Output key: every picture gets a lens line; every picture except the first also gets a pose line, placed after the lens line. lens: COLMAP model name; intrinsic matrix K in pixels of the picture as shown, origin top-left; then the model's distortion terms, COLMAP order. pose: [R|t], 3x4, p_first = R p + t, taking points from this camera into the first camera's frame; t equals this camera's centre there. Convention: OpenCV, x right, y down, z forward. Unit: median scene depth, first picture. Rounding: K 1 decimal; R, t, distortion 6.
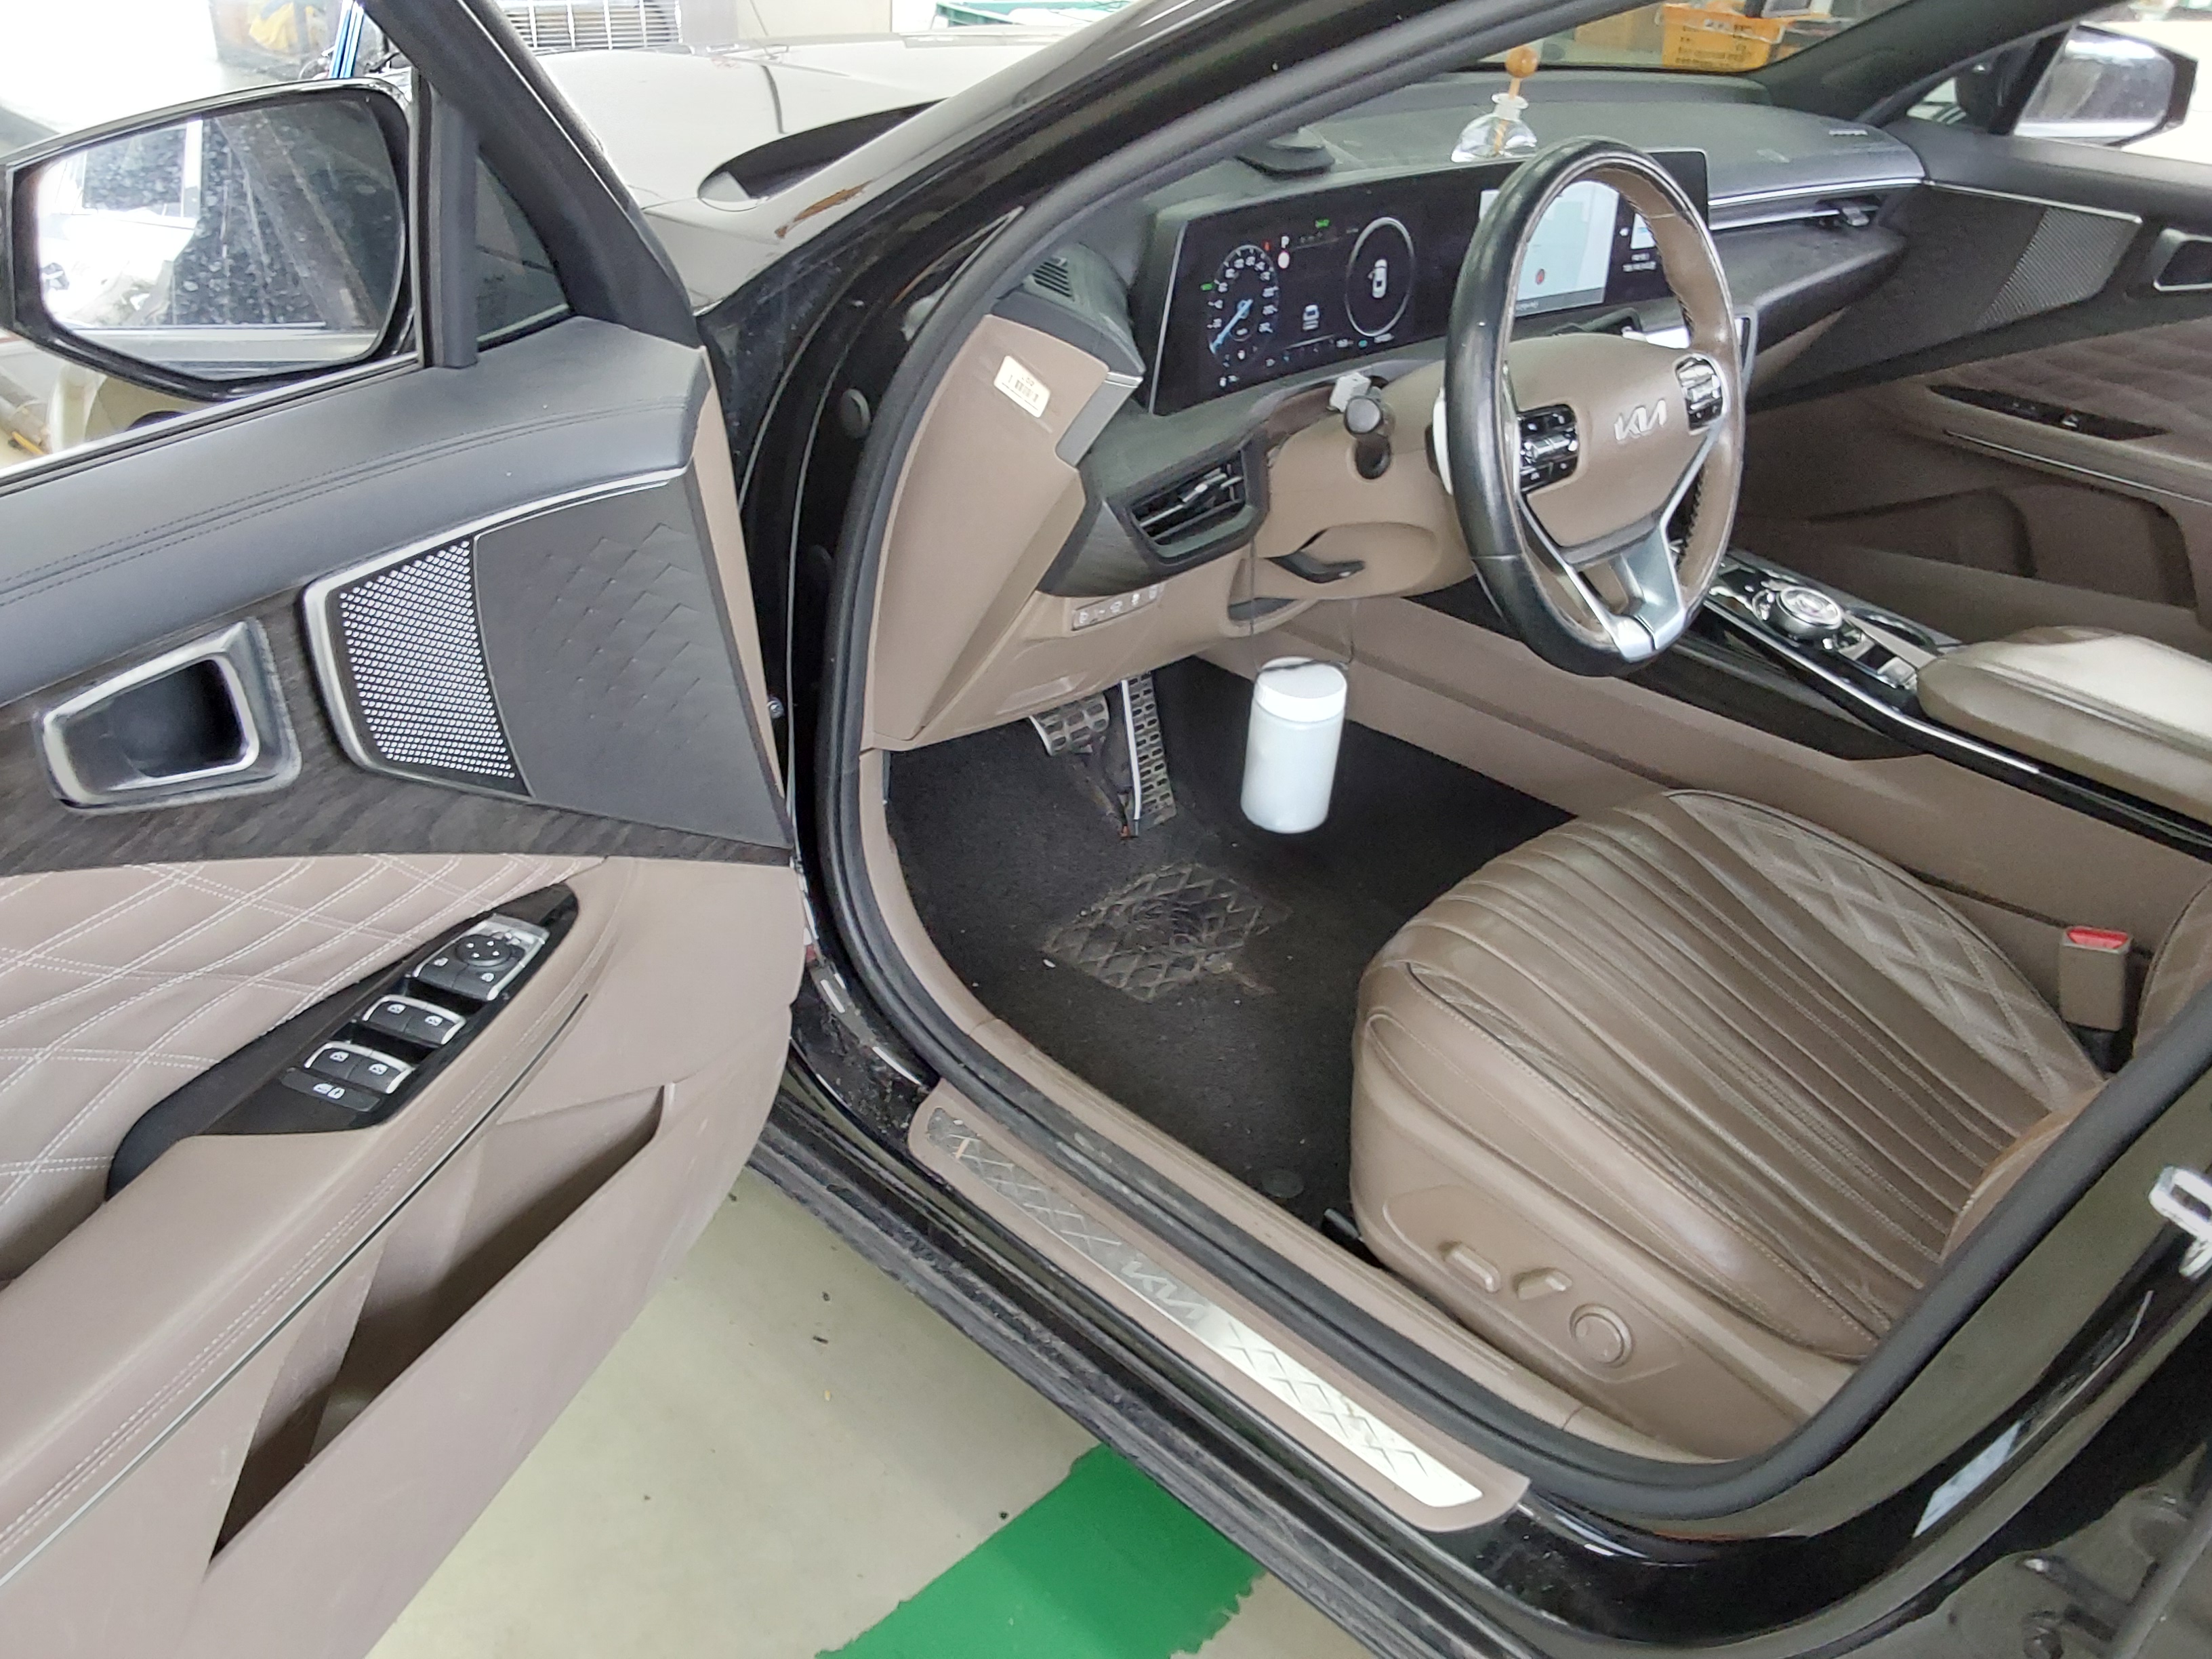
lens RADIAL K [[1812.6, 0, 1136.6], [0, 1812.6, 862.7], [0, 0, 1]] dist [-0.002589, 0.000711]
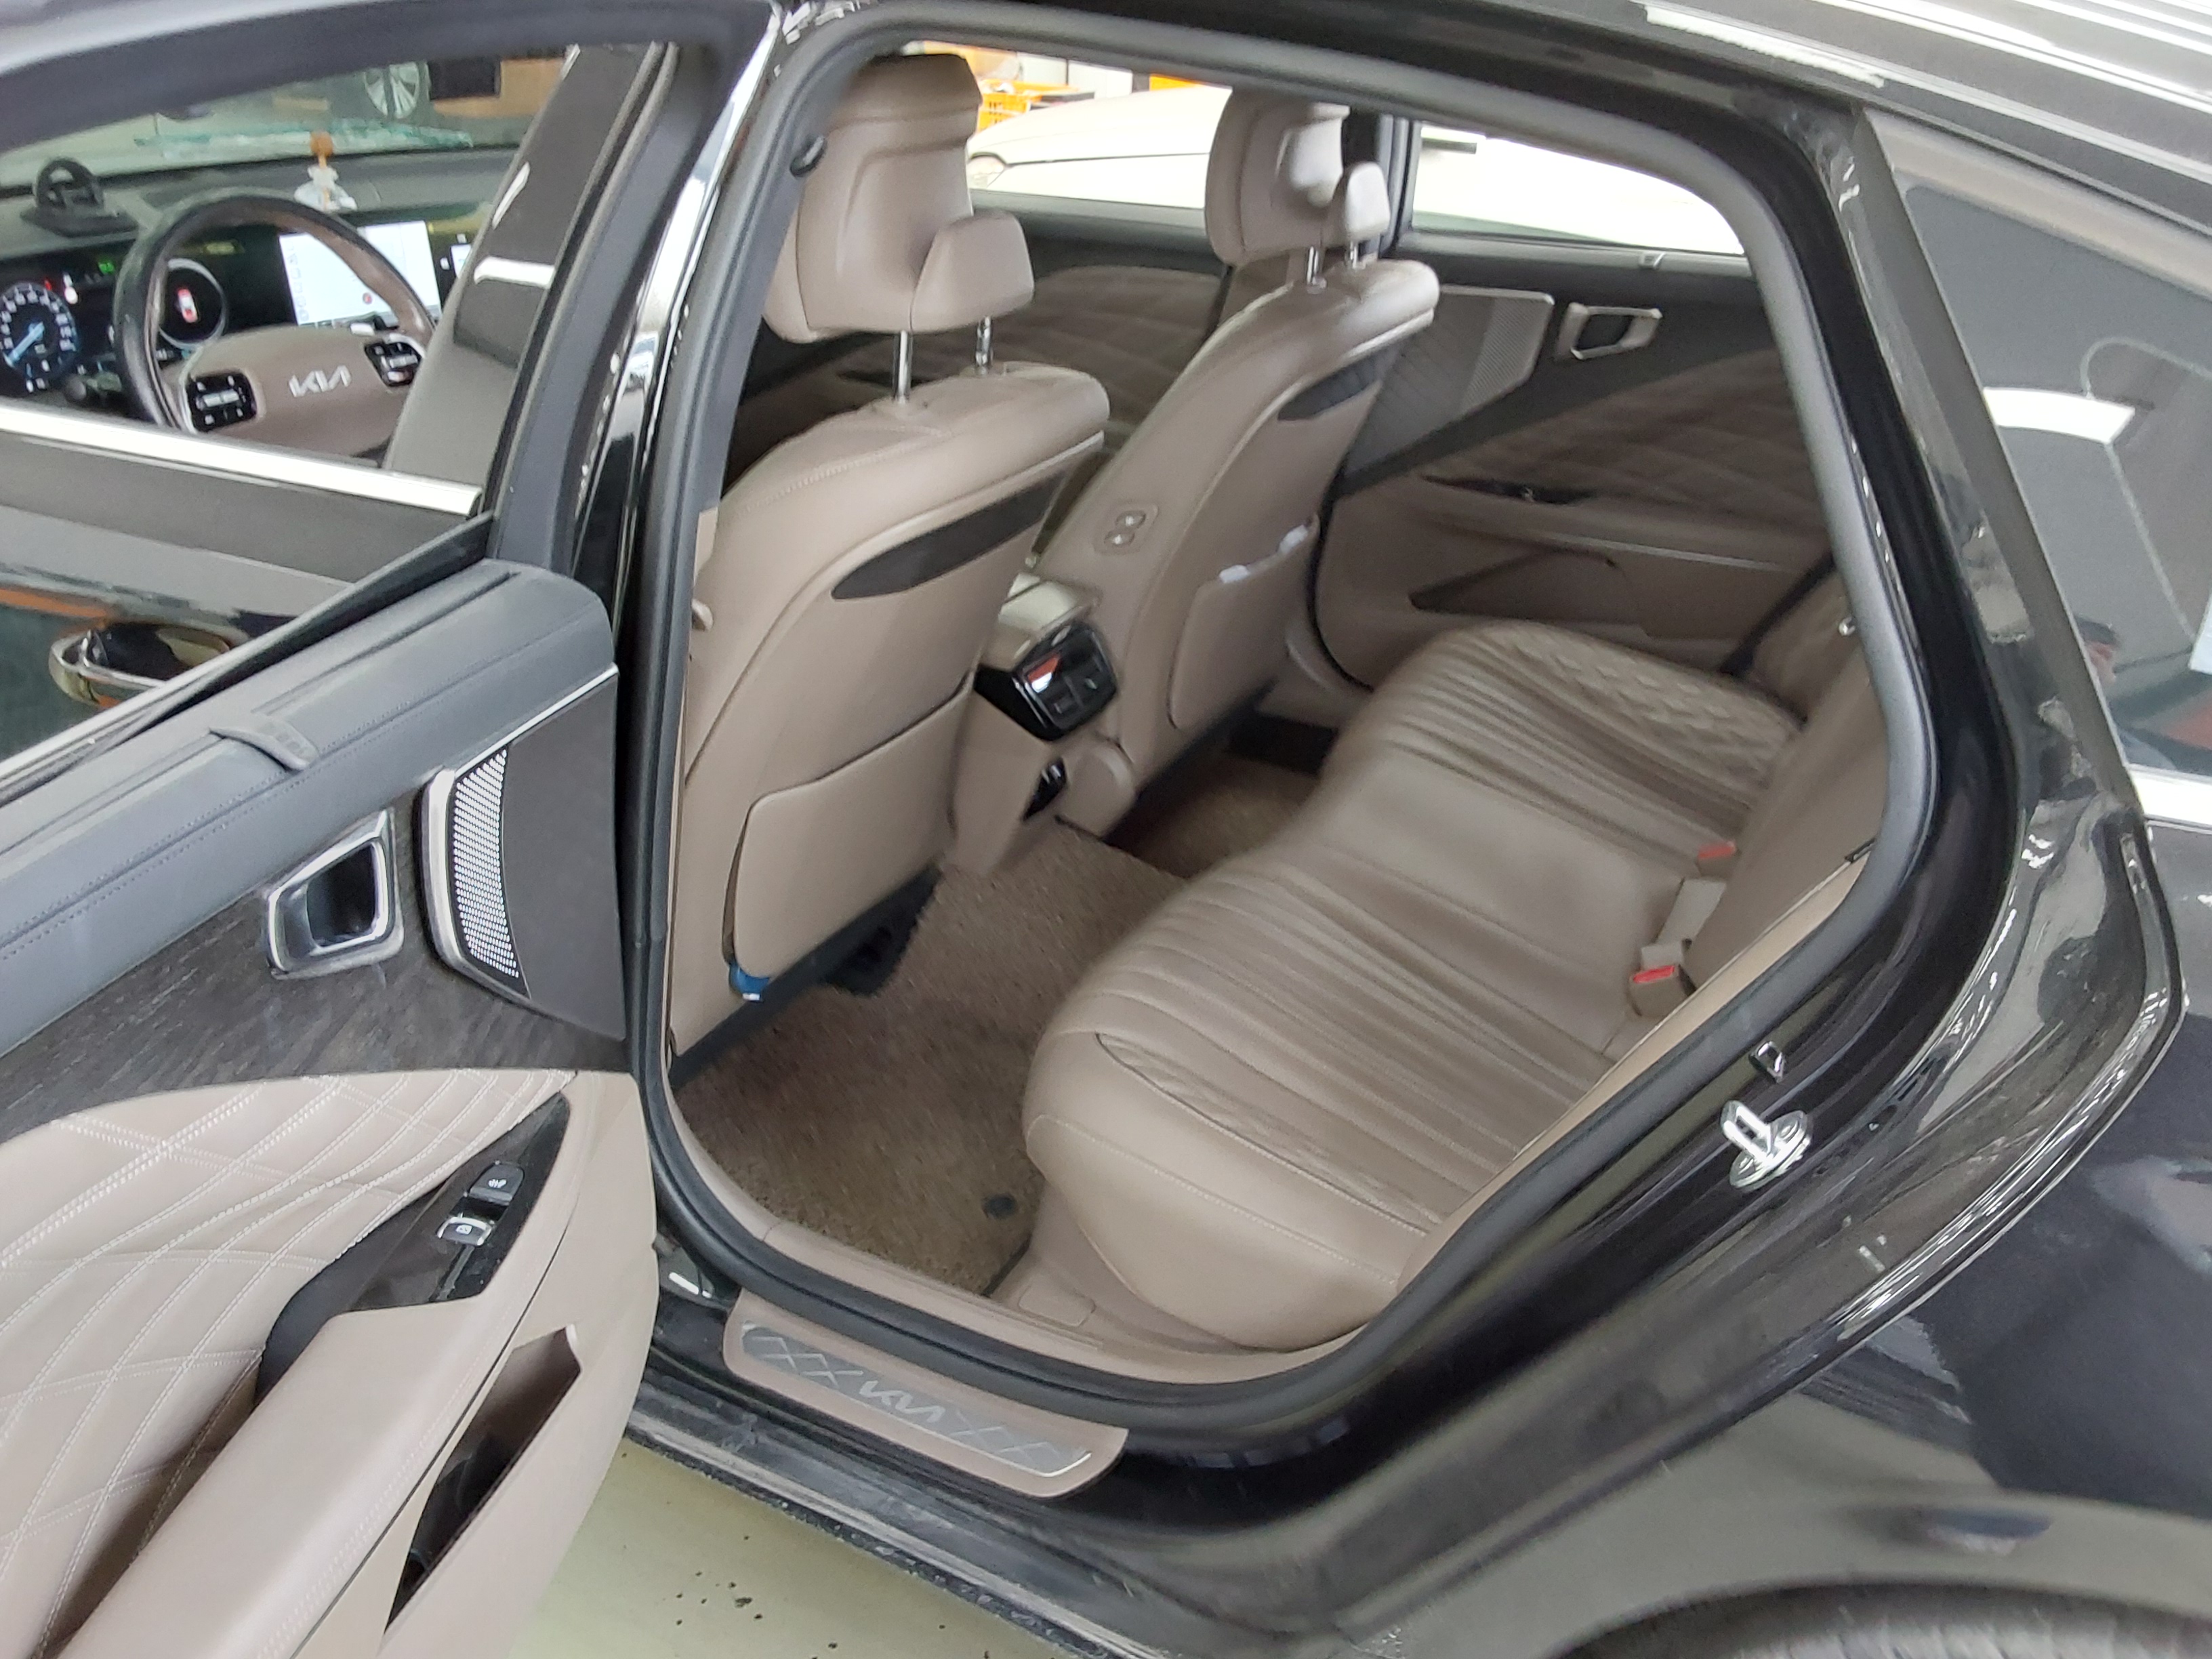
lens RADIAL K [[1812.6, 0, 1136.6], [0, 1812.6, 862.7], [0, 0, 1]] dist [-0.002589, 0.000711]
pose [[0.960143, -0.156934, 0.231293, 0.424963], [0.168811, 0.985117, -0.032358, 0.239382], [-0.222773, 0.070113, 0.972346, -0.419850]]
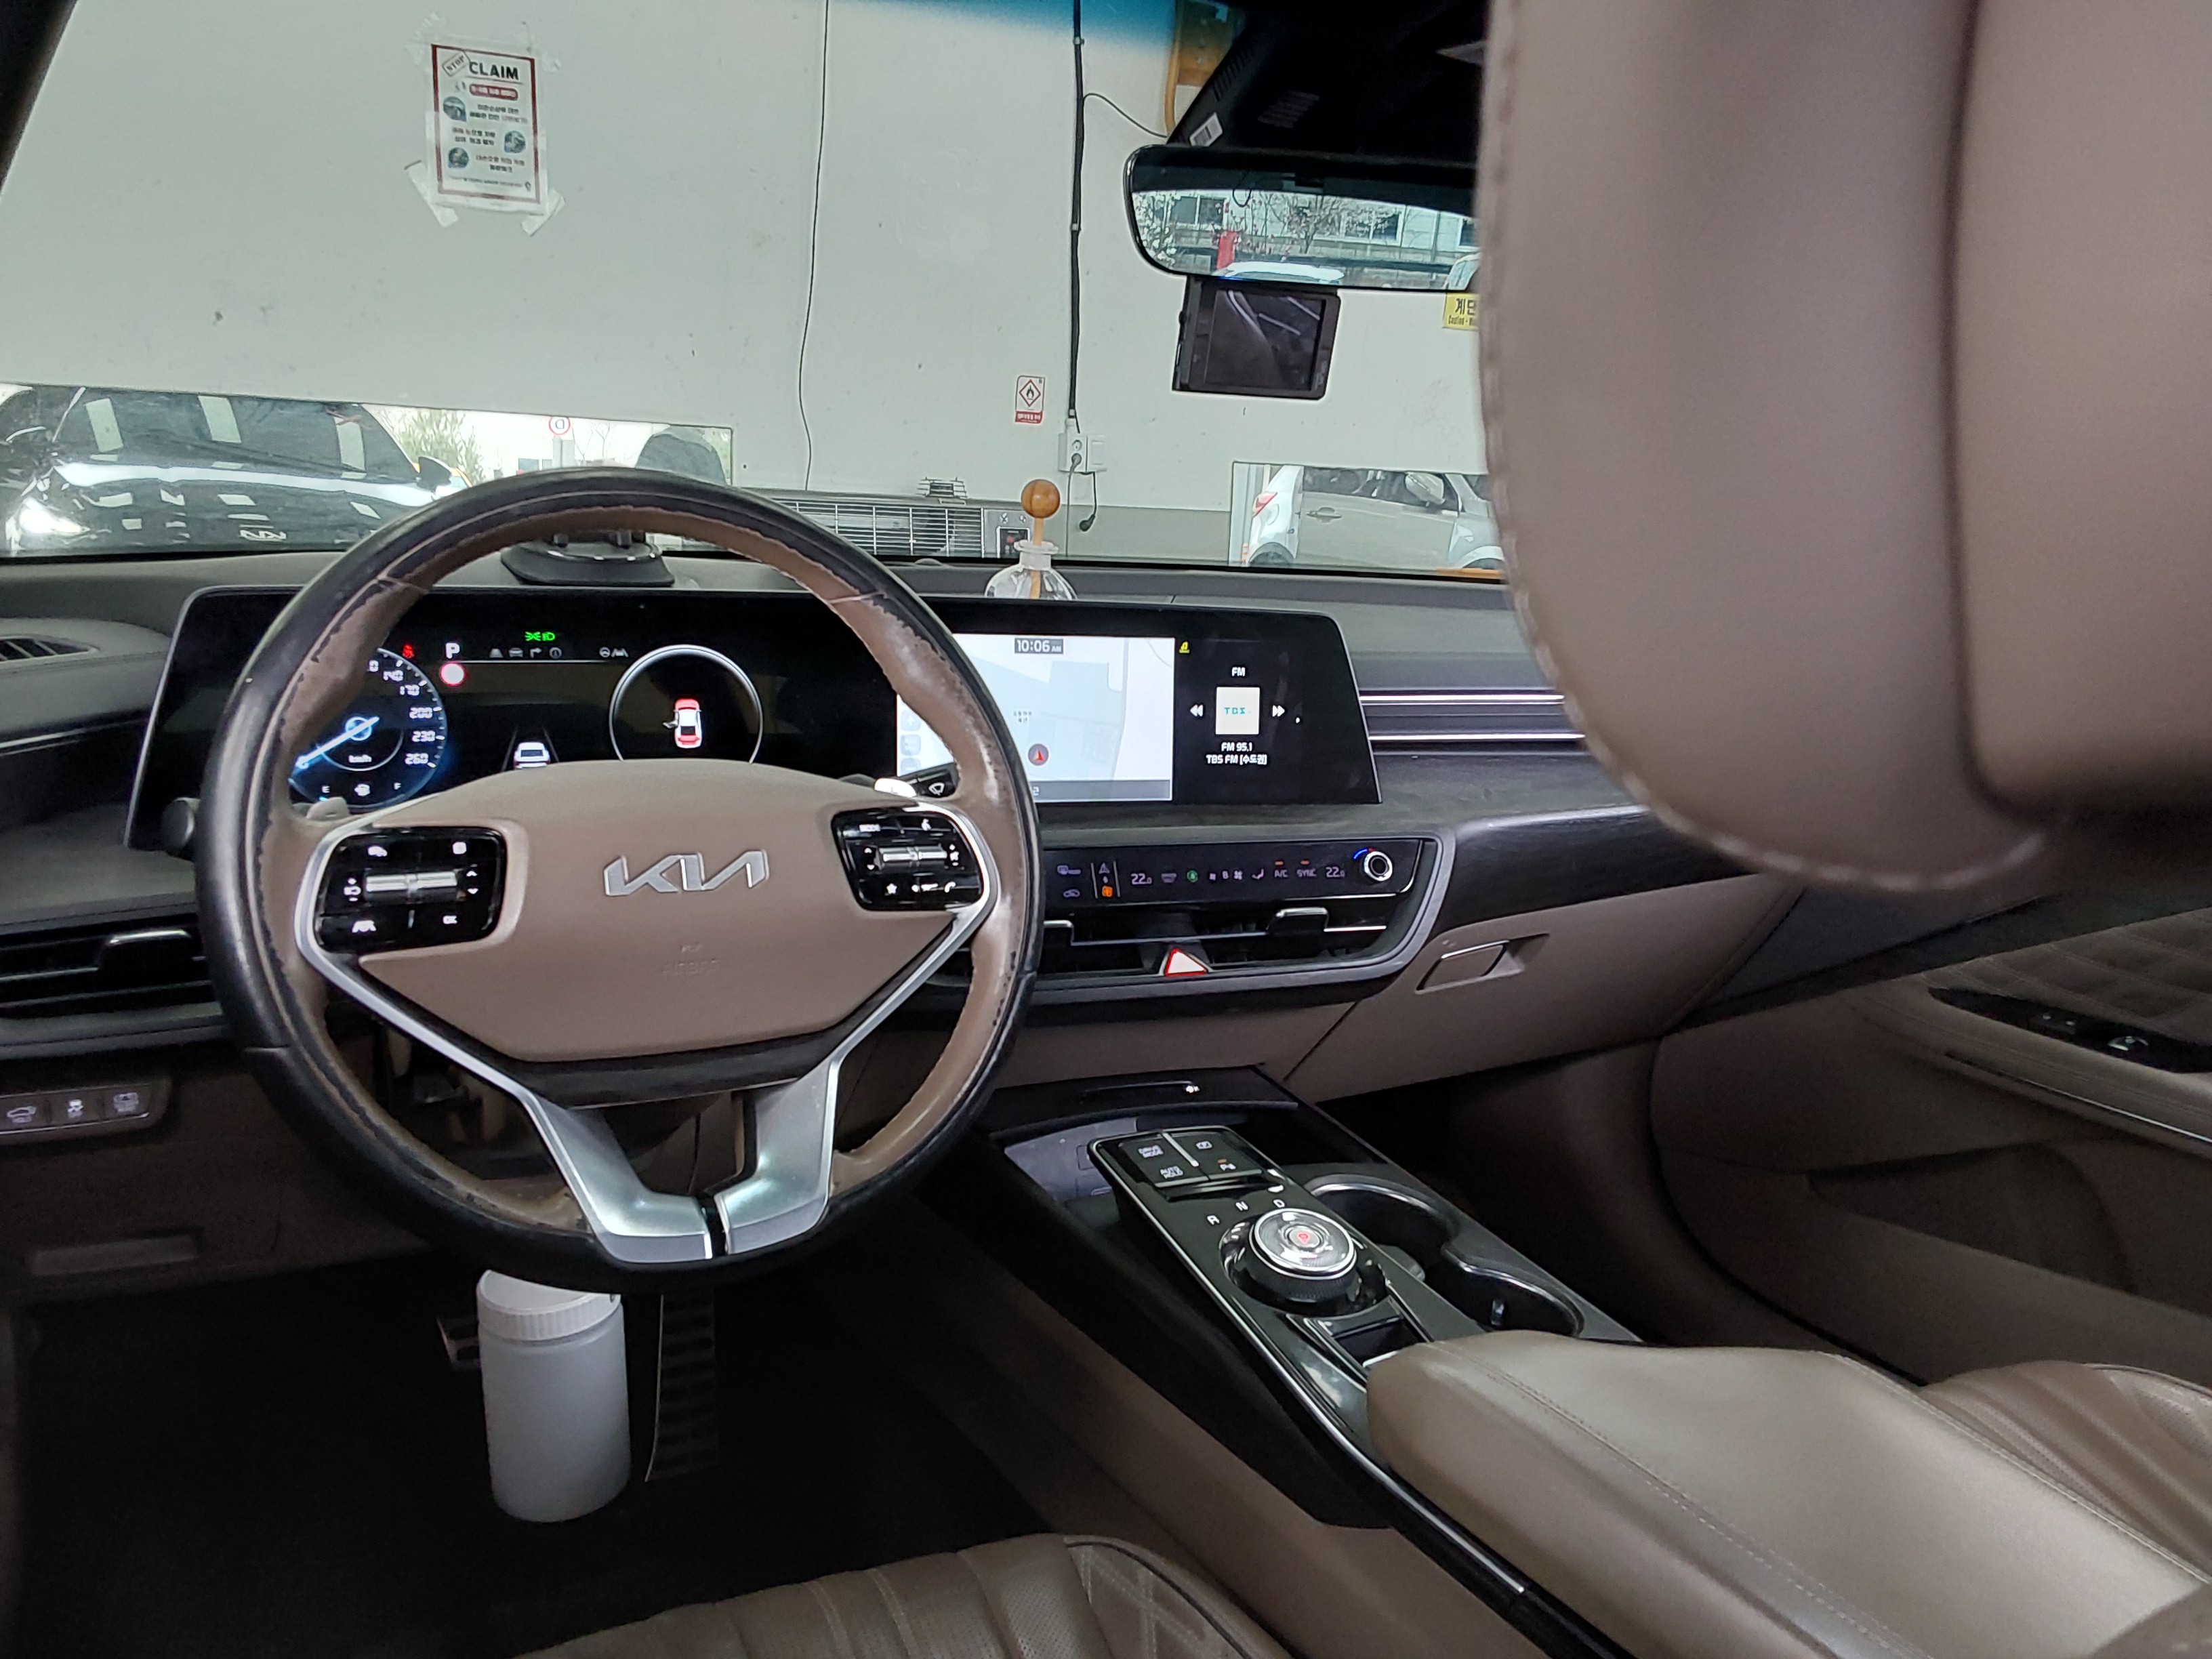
lens RADIAL K [[1782.7, 0, 1096.1], [0, 1782.7, 833.3], [0, 0, 1]] dist [0.168724, -0.279556]
pose [[0.949588, 0.030468, -0.312018, 0.511732], [-0.142516, 0.928435, -0.343071, -0.052476], [0.279235, 0.370243, 0.885973, 0.406566]]
